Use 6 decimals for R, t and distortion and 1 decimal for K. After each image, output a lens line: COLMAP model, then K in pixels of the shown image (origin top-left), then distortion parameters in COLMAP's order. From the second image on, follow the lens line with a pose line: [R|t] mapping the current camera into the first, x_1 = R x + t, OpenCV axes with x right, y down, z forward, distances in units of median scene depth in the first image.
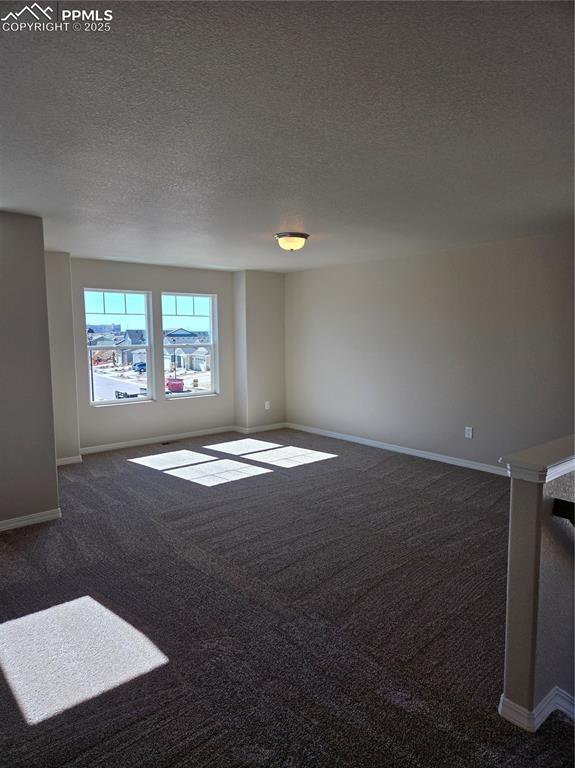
lens RADIAL K [[510.3, 0, 287.5], [0, 510.3, 384.0], [0, 0, 1]] dist [0.041437, -0.048057]
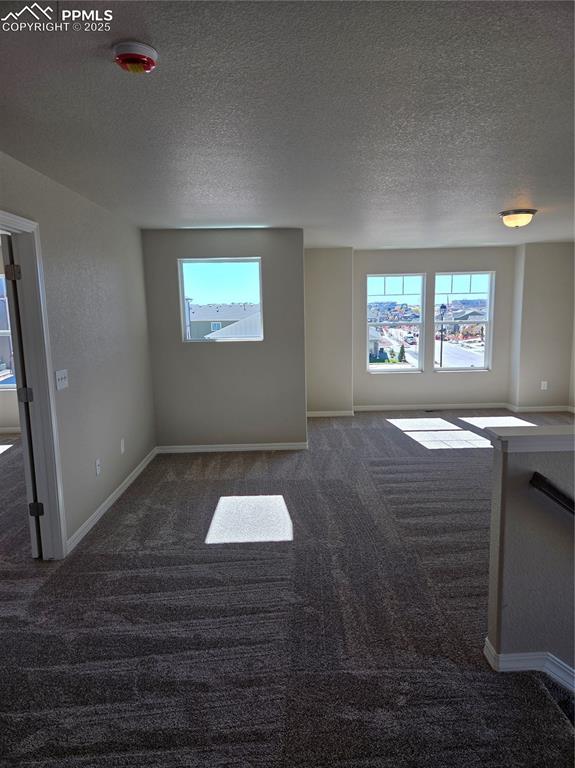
lens RADIAL K [[510.3, 0, 287.5], [0, 510.3, 384.0], [0, 0, 1]] dist [0.041437, -0.048057]
pose [[0.762453, 0.082392, -0.641776, 0.264980], [-0.050632, 0.996415, 0.067769, -0.001703], [0.645059, -0.019176, 0.763892, -0.047222]]
